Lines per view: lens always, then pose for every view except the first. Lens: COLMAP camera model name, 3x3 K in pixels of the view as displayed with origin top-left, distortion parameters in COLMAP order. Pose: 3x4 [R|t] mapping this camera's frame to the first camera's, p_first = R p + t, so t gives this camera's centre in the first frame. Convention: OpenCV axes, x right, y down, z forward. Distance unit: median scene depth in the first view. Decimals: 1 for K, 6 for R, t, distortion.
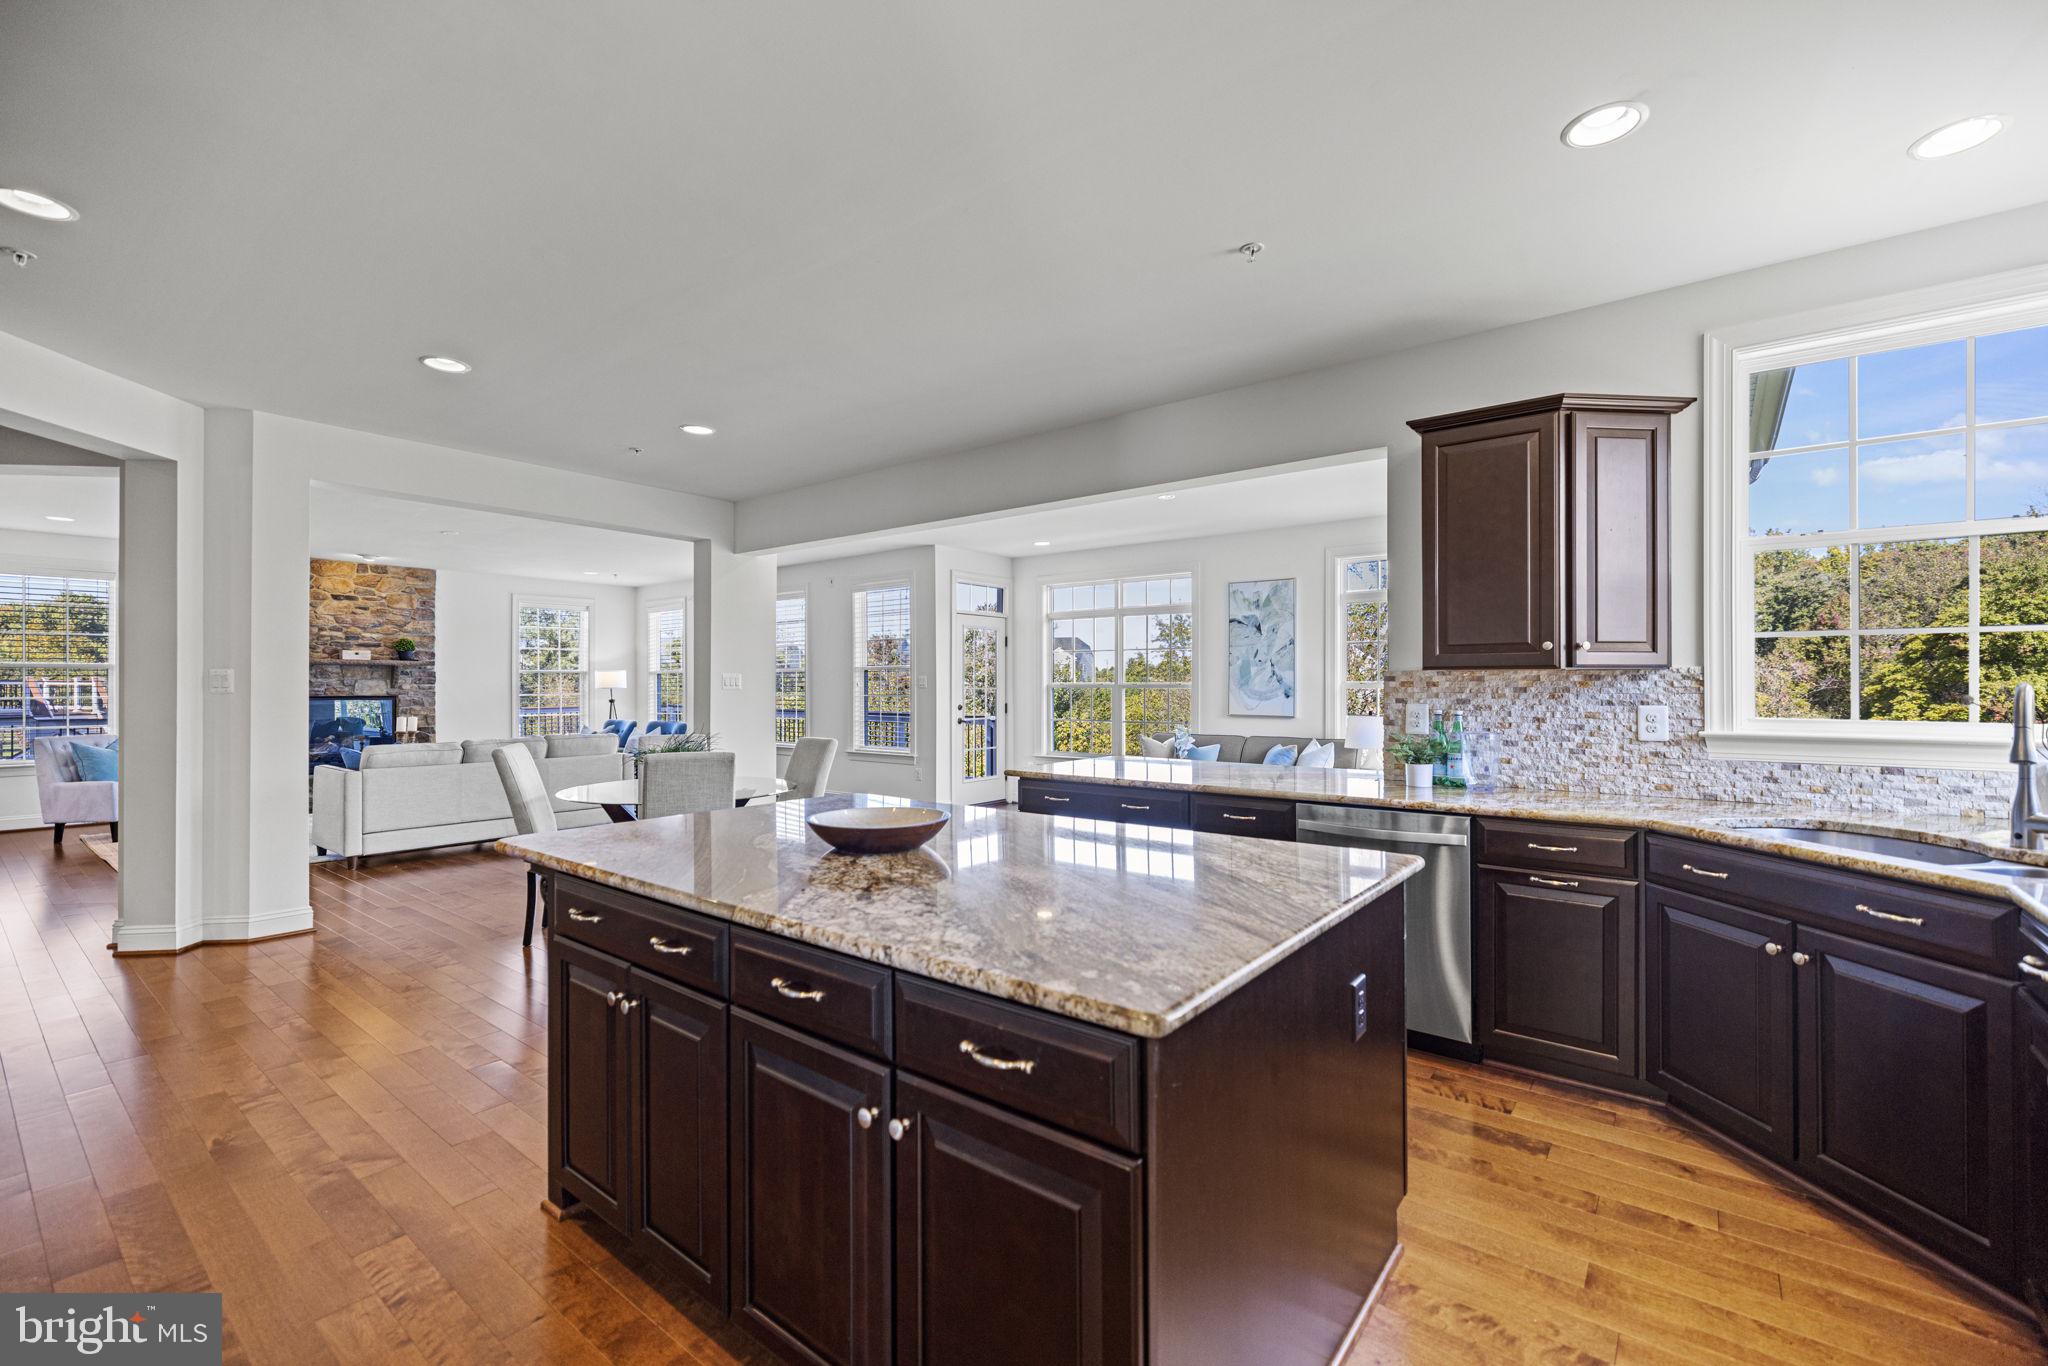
lens RADIAL K [[879.4, 0, 1038.7], [0, 879.4, 684.1], [0, 0, 1]] dist [0.001129, -0.000121]
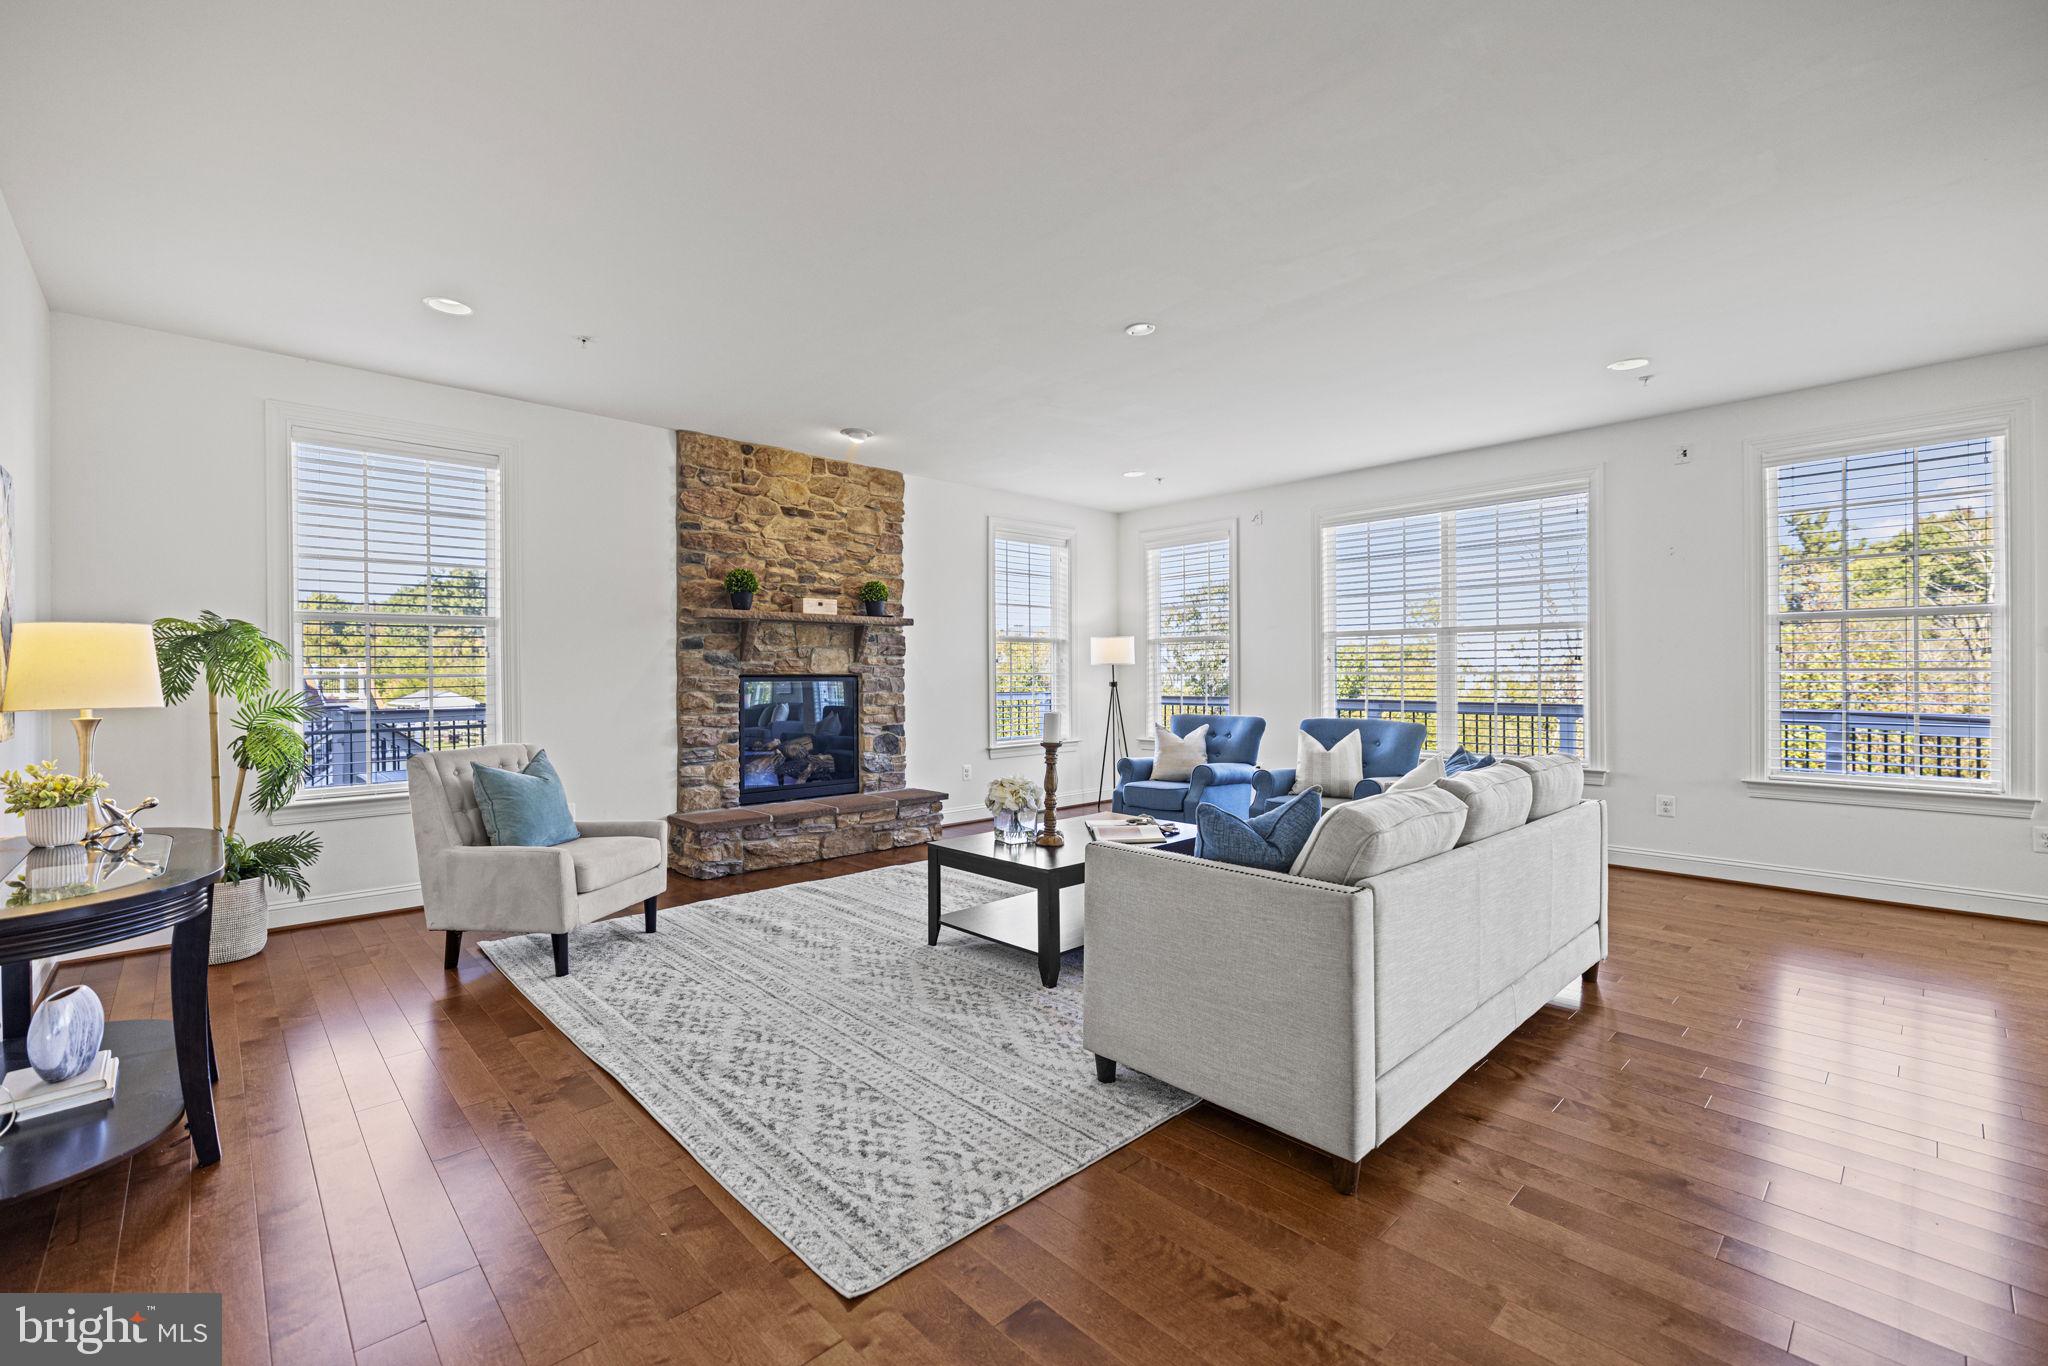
lens RADIAL K [[879.4, 0, 1022.0], [0, 879.4, 674.0], [0, 0, 1]] dist [0.001129, -0.000121]
pose [[0.988004, -0.002407, -0.154409, -0.527961], [0.002757, 0.999994, 0.002052, 0.012087], [0.154403, -0.002454, 0.988005, 0.412571]]
